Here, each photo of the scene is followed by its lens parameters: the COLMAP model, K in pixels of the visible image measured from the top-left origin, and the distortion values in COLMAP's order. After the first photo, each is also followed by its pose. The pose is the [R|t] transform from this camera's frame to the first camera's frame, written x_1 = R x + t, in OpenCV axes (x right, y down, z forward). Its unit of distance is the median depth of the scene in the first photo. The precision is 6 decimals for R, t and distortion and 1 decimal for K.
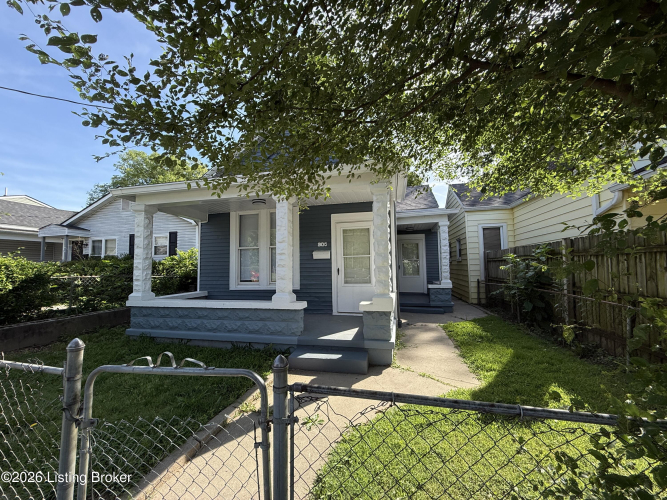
lens RADIAL K [[262.9, 0, 334.9], [0, 262.9, 249.7], [0, 0, 1]] dist [0.000813, -0.000077]
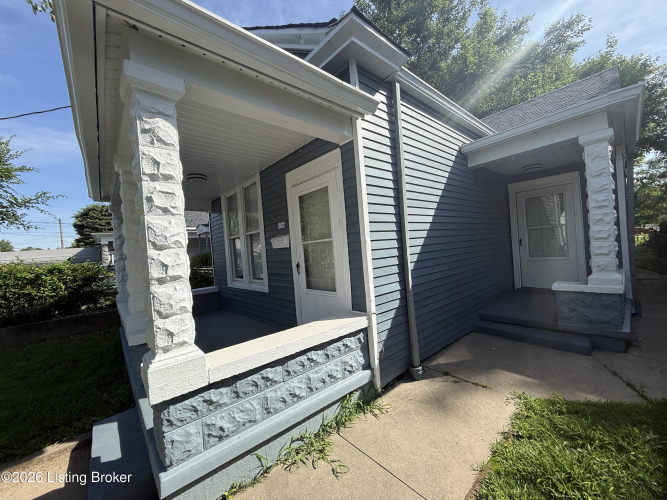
lens RADIAL K [[262.9, 0, 332.4], [0, 262.9, 249.0], [0, 0, 1]] dist [0.000813, -0.000077]
pose [[0.808163, -0.041669, -0.587483, 0.427666], [0.104432, 0.991826, 0.073312, 0.003371], [0.579626, -0.120600, 0.805909, 0.558508]]
